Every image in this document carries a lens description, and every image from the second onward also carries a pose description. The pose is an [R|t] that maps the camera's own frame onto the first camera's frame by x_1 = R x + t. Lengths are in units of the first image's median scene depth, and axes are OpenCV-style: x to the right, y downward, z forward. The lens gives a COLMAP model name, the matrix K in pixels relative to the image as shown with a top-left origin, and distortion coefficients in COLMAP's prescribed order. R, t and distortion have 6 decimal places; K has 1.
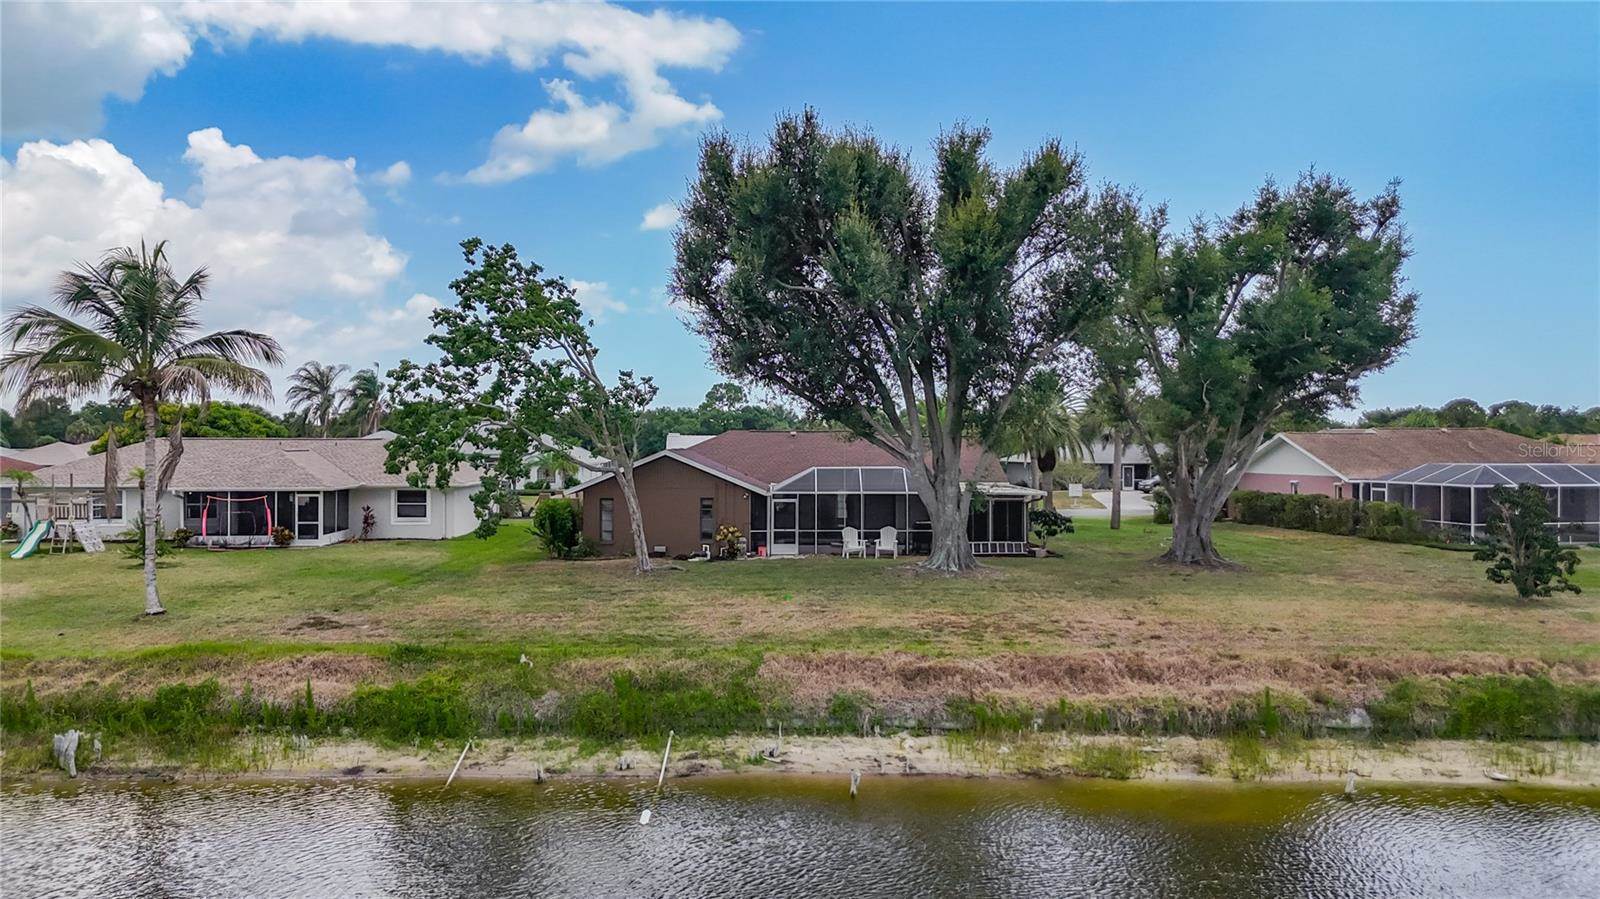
lens RADIAL K [[1175.6, 0, 815.5], [0, 1175.6, 442.9], [0, 0, 1]] dist [0.053743, -0.057776]
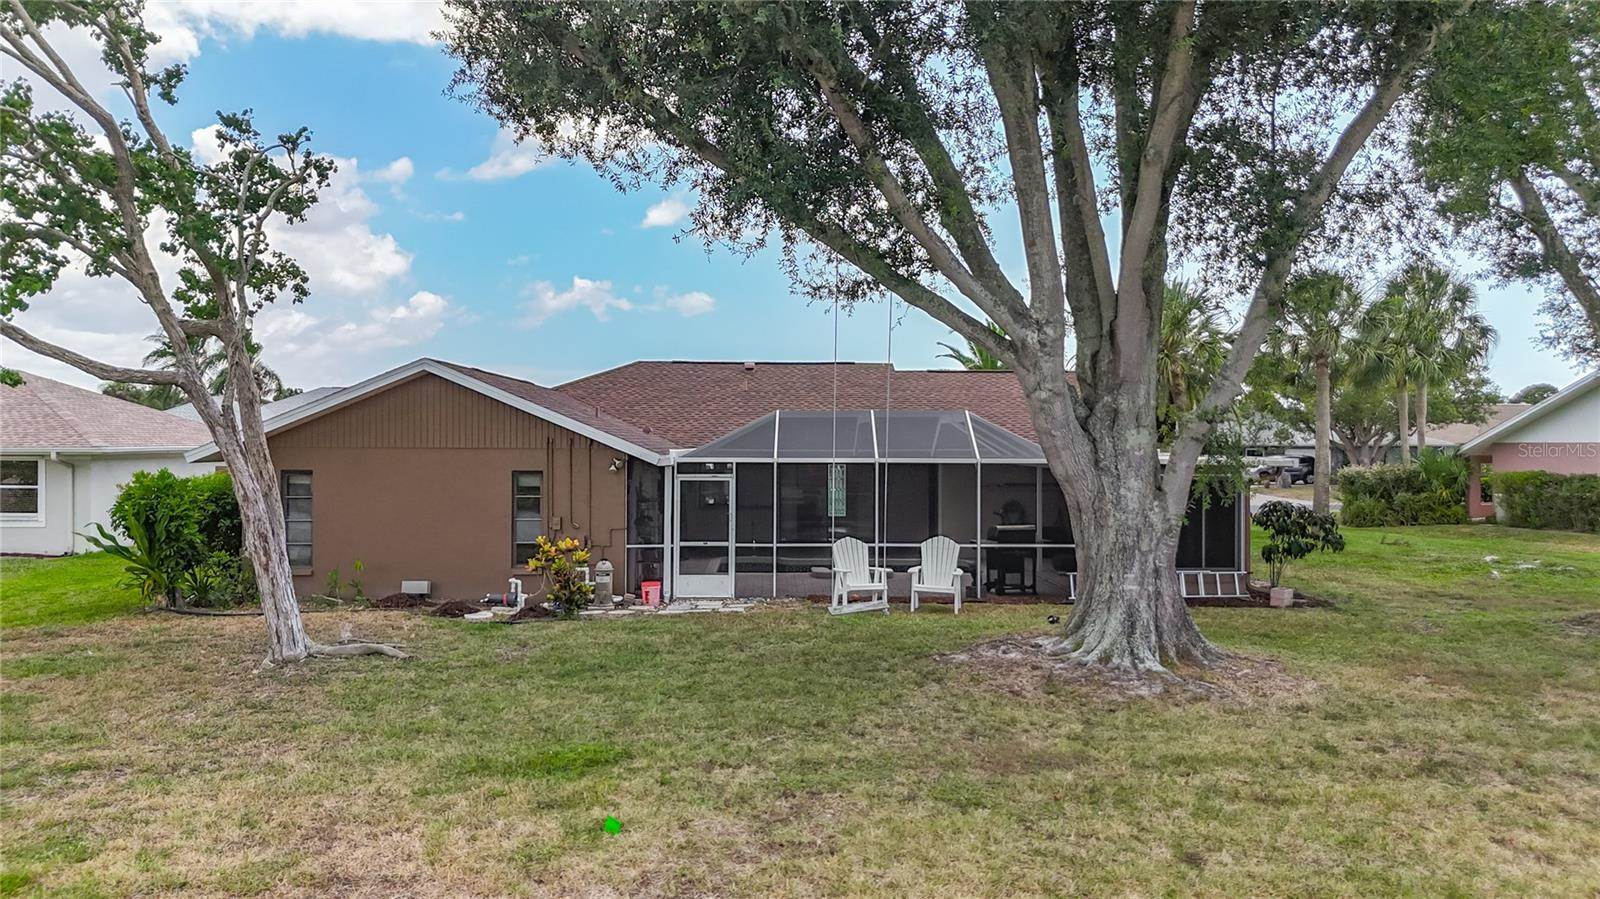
lens RADIAL K [[1133.3, 0, 841.0], [0, 1133.3, 453.7], [0, 0, 1]] dist [0.029366, -0.003041]
pose [[0.999824, 0.004122, 0.018326, 0.015423], [-0.004259, 0.999963, 0.007446, 0.033021], [-0.018294, -0.007523, 0.999804, 0.513666]]
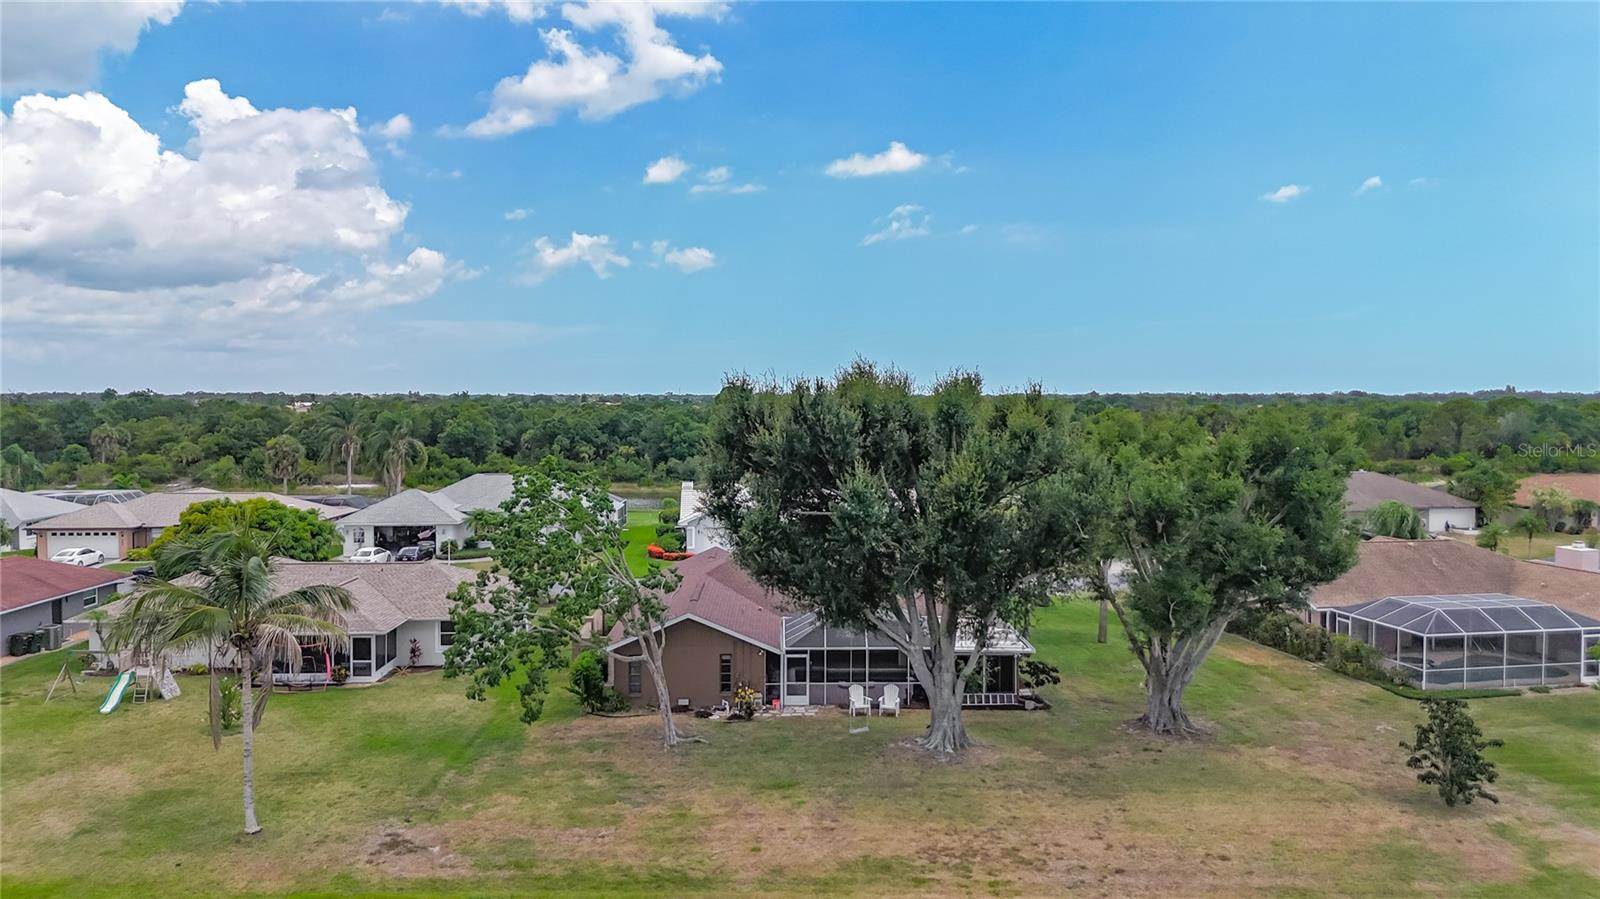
lens RADIAL K [[1182.1, 0, 807.4], [0, 1182.1, 436.7], [0, 0, 1]] dist [0.055915, -0.056769]
pose [[0.999913, -0.007559, -0.010829, -0.001889], [0.008069, 0.998826, 0.047769, -0.188860], [0.010455, -0.047852, 0.998800, -0.088075]]
